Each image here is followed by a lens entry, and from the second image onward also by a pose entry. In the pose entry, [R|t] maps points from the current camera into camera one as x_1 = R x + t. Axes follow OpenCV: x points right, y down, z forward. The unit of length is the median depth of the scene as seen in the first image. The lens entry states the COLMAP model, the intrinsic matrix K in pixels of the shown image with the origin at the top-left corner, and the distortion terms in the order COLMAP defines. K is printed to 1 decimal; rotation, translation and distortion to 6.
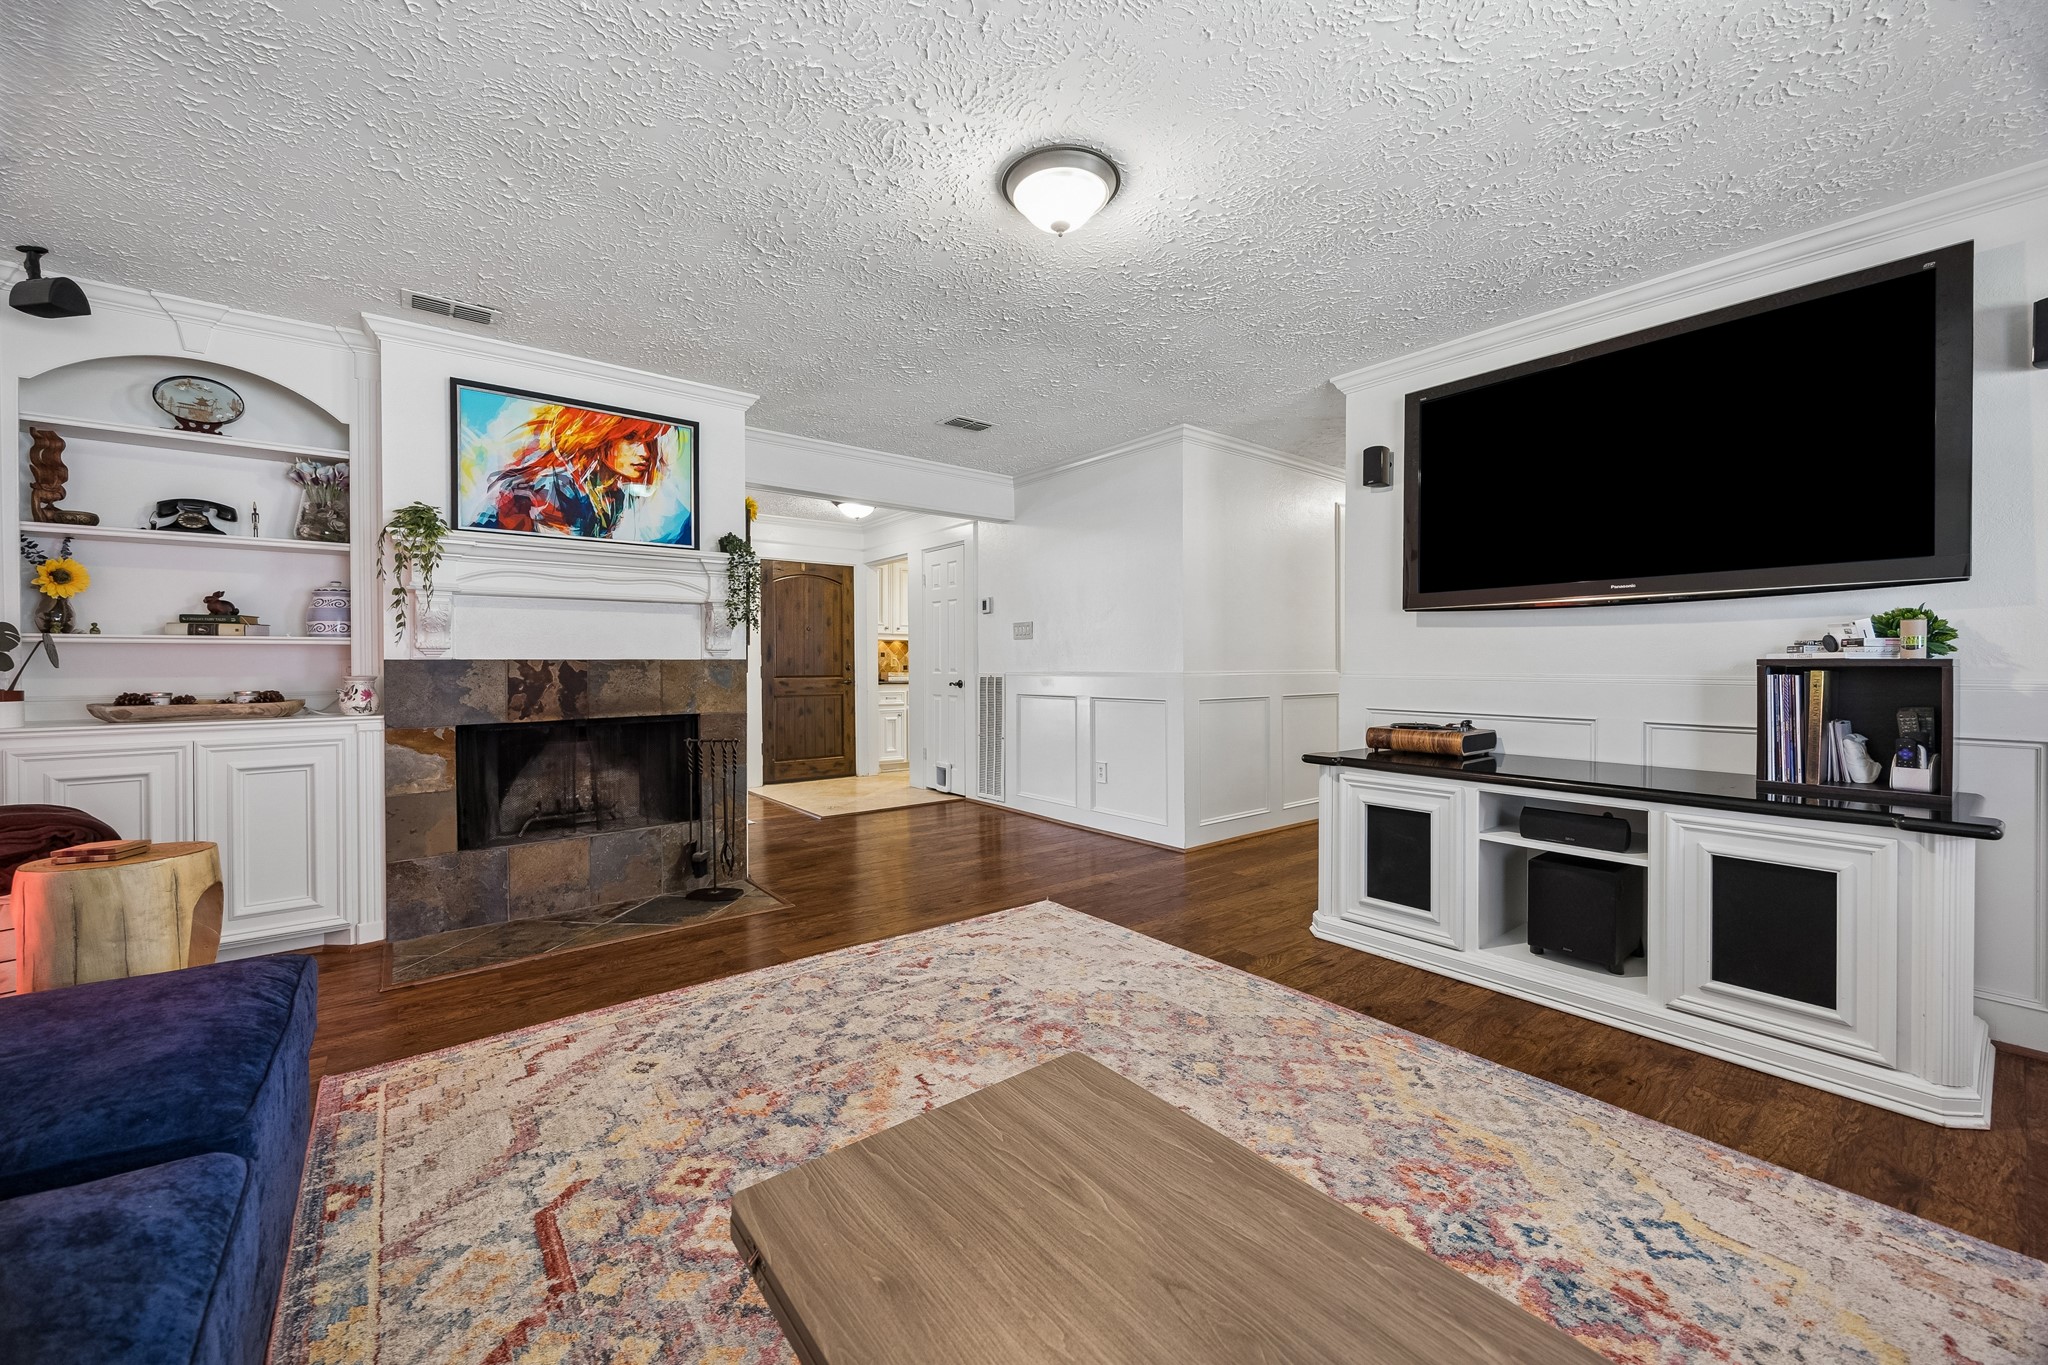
lens RADIAL K [[802.7, 0, 1040.1], [0, 802.7, 671.6], [0, 0, 1]] dist [-0.009395, 0.000064]
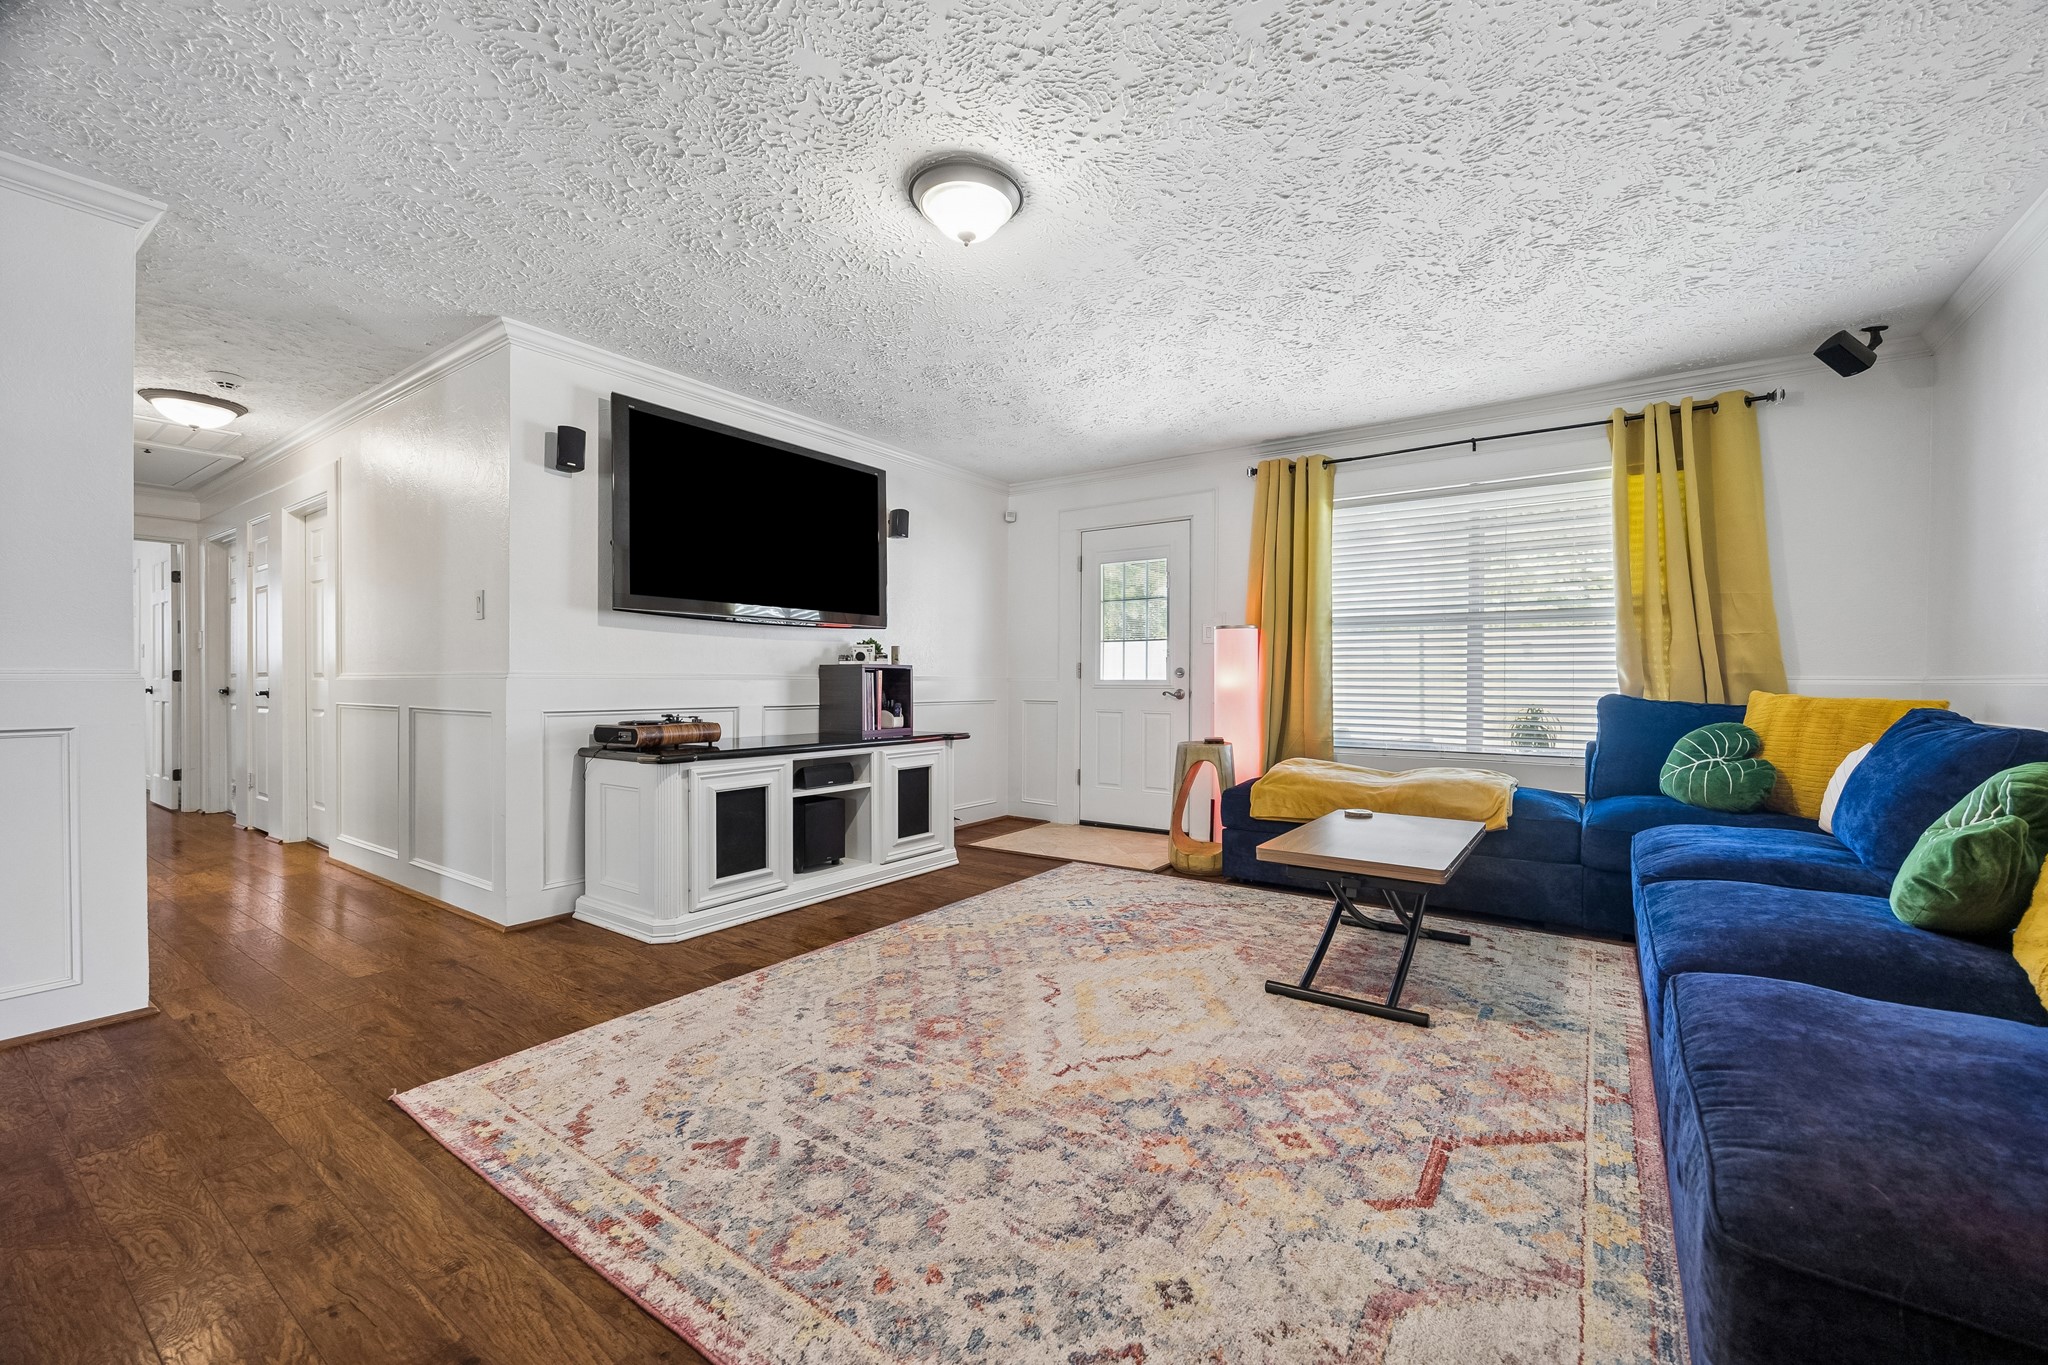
lens RADIAL K [[802.7, 0, 1040.1], [0, 802.7, 671.6], [0, 0, 1]] dist [-0.009395, 0.000064]
pose [[-0.287174, 0.013778, 0.957779, -0.932403], [0.013857, 0.999852, -0.010228, 0.027943], [-0.957778, 0.010335, -0.287322, 1.123122]]
